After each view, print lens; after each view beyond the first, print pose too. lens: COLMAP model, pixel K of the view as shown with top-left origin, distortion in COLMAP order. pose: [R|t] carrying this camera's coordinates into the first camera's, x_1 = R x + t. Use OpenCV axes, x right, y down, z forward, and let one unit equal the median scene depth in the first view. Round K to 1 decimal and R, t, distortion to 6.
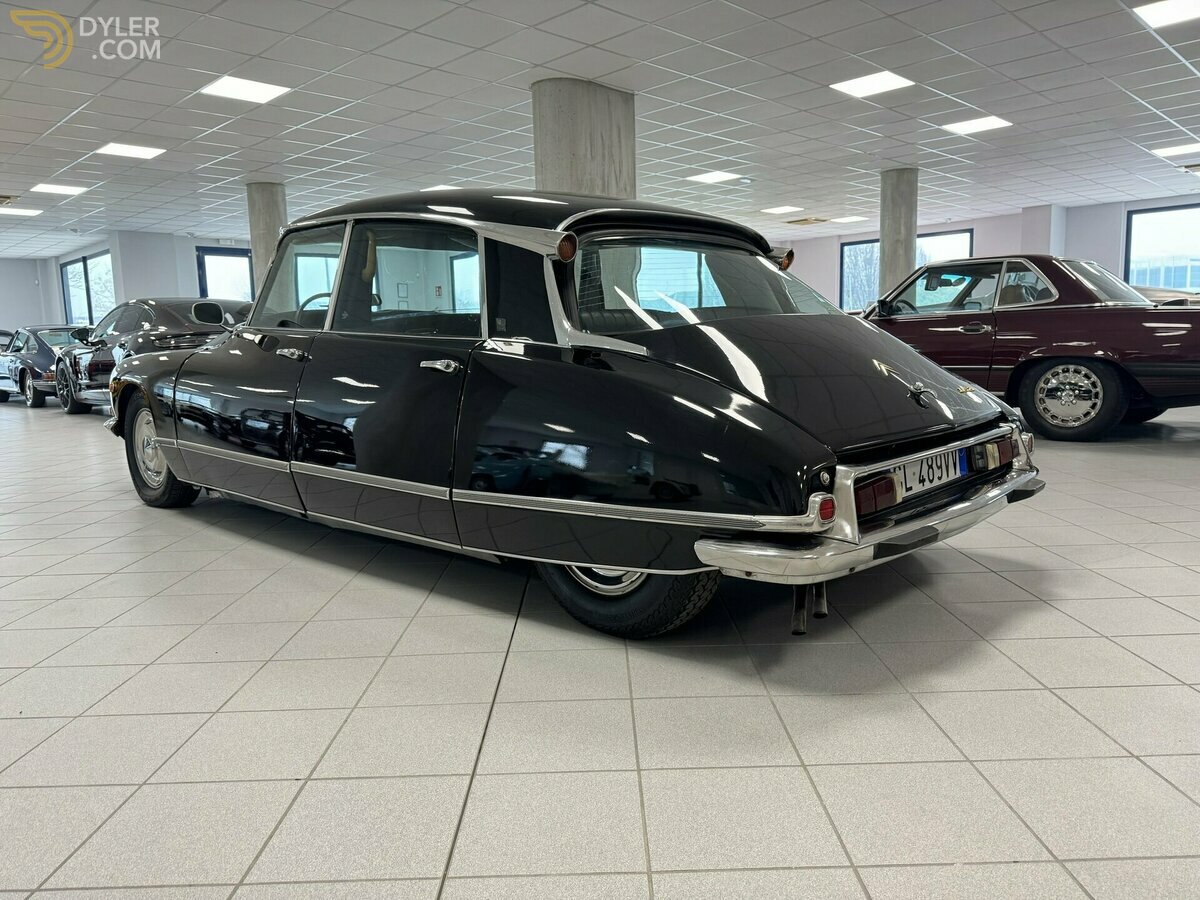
lens RADIAL K [[855.7, 0, 596.6], [0, 855.7, 456.4], [0, 0, 1]] dist [0.022334, -0.006874]
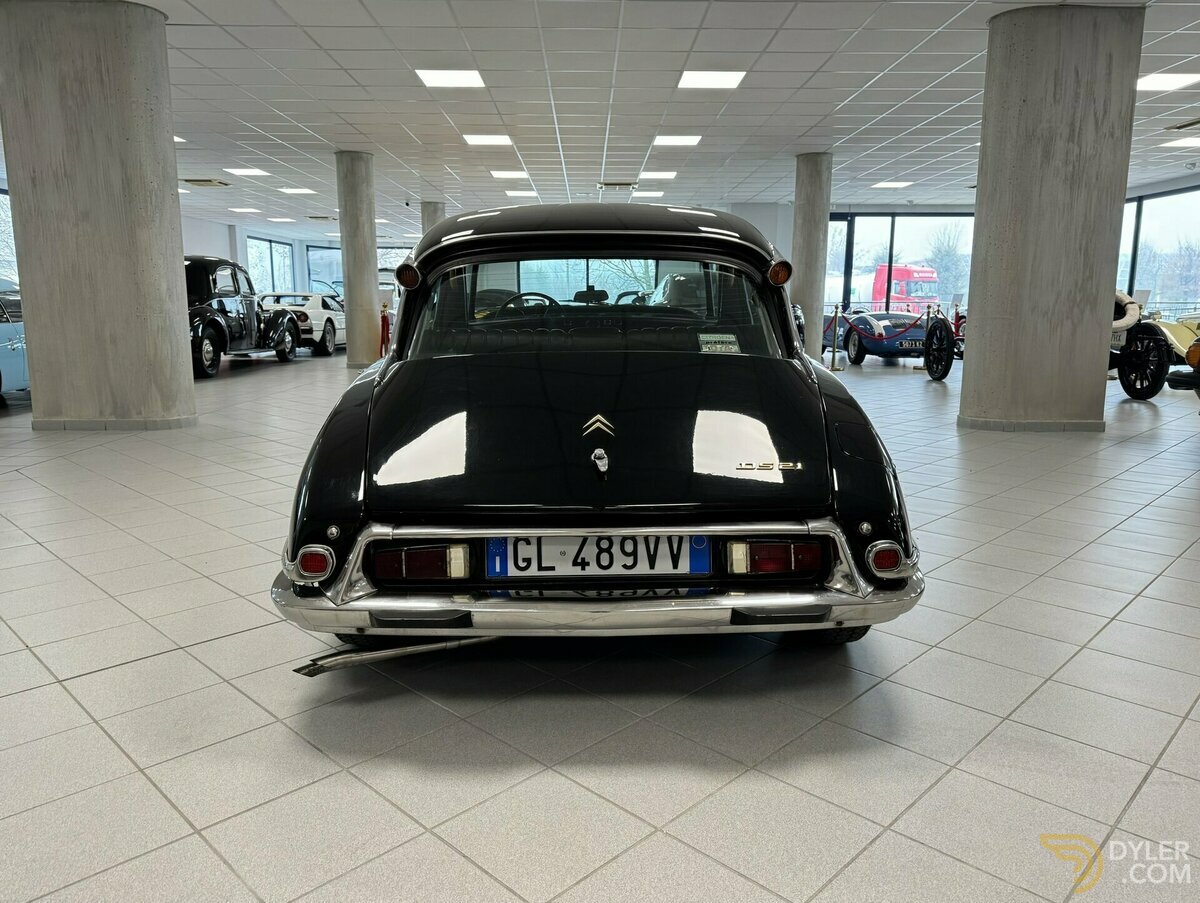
lens RADIAL K [[853.9, 0, 600.0], [0, 853.9, 451.5], [0, 0, 1]] dist [0.099203, -0.116457]
pose [[0.711949, 0.152768, -0.685412, 0.299536], [-0.120161, 0.988157, 0.095432, -0.051562], [0.691874, 0.014417, 0.721874, 0.124832]]
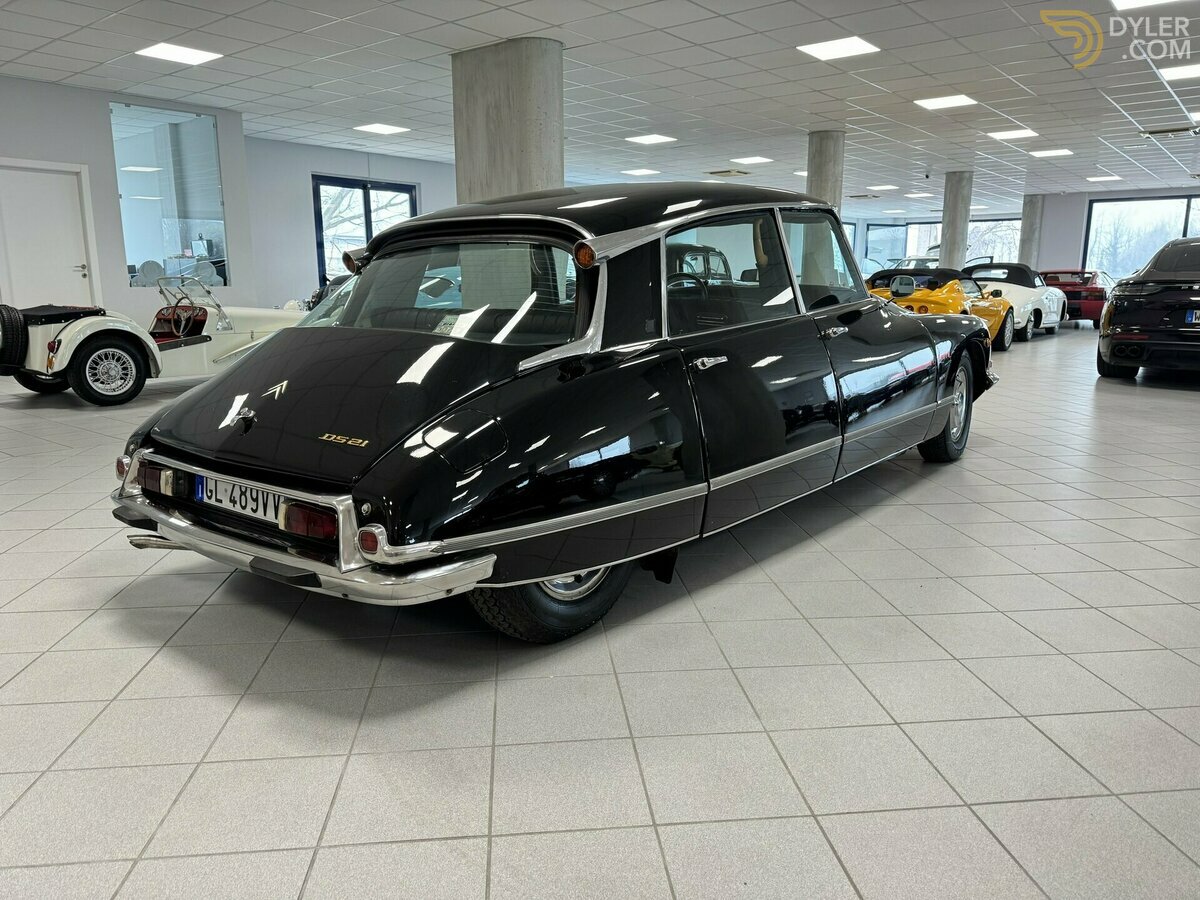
lens RADIAL K [[855.7, 0, 596.6], [0, 855.7, 456.4], [0, 0, 1]] dist [0.022334, -0.006874]
pose [[0.100621, 0.232338, -0.967416, 0.439534], [-0.138869, 0.966113, 0.217581, -0.096198], [0.985186, 0.112450, 0.129476, 0.403449]]
